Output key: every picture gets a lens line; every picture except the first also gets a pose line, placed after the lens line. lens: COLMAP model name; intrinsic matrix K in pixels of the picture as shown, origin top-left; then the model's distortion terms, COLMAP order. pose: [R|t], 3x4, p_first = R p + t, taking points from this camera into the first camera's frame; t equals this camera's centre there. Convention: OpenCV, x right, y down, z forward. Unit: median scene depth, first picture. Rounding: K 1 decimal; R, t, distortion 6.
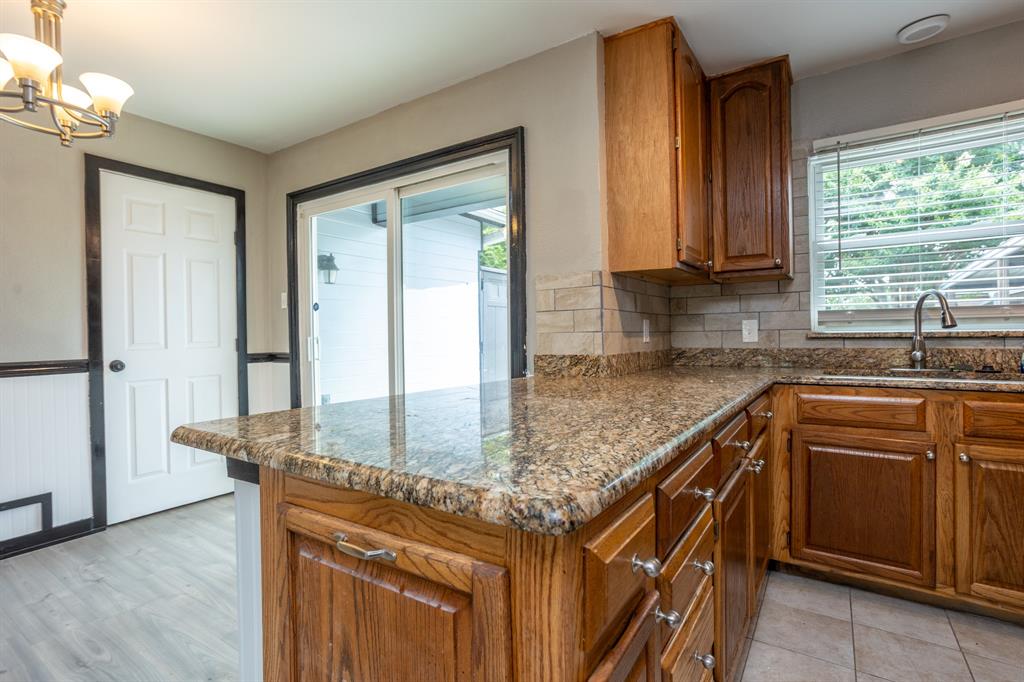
lens RADIAL K [[501.8, 0, 511.6], [0, 501.8, 330.8], [0, 0, 1]] dist [-0.047156, 0.028505]
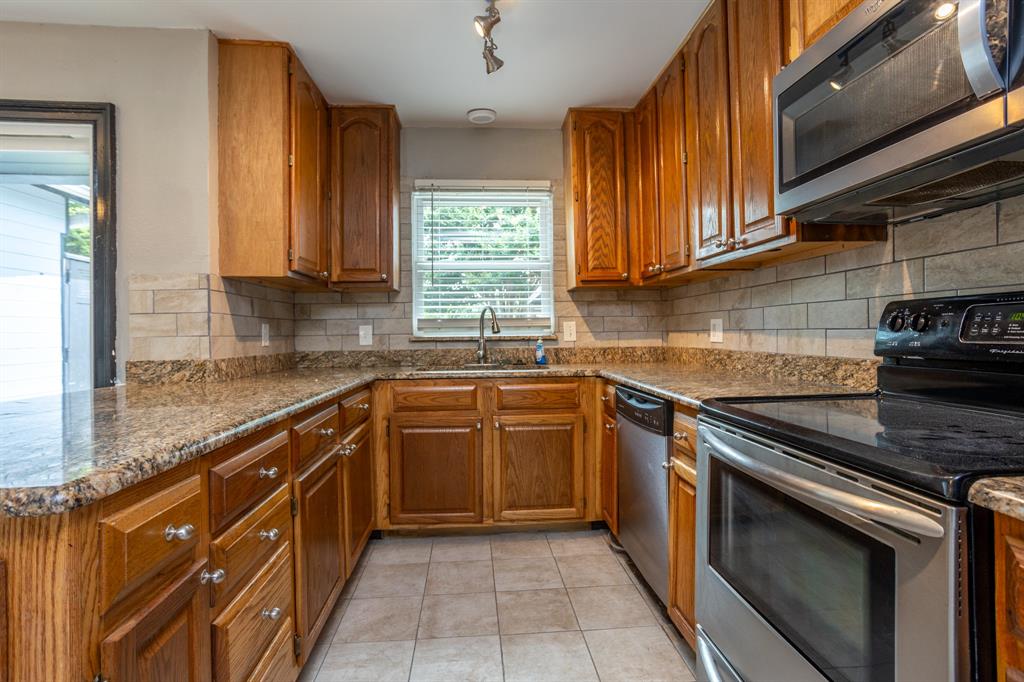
lens RADIAL K [[501.8, 0, 511.6], [0, 501.8, 330.8], [0, 0, 1]] dist [-0.047156, 0.028505]
pose [[0.790142, 0.007270, 0.612880, 0.052307], [-0.002969, 0.999963, -0.008034, -0.002107], [-0.612916, 0.004529, 0.790135, -0.133710]]
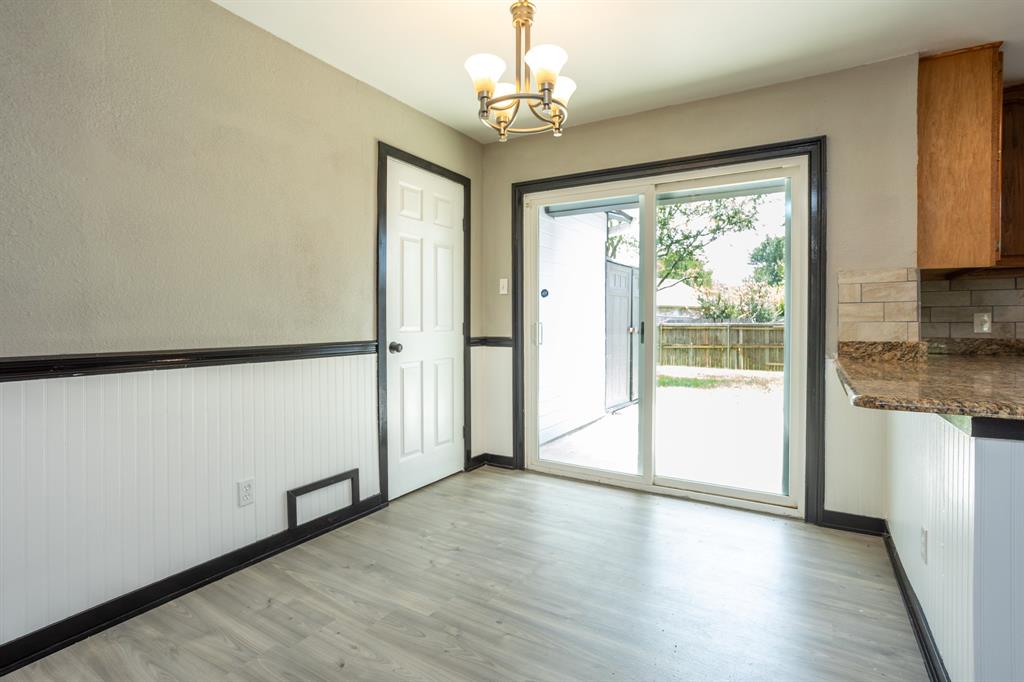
lens RADIAL K [[500.3, 0, 519.1], [0, 500.3, 321.5], [0, 0, 1]] dist [-0.038237, 0.028270]
pose [[0.998516, 0.015138, 0.052309, -0.764650], [-0.015471, 0.999863, 0.005957, 0.008538], [-0.052211, -0.006758, 0.998613, -0.069514]]
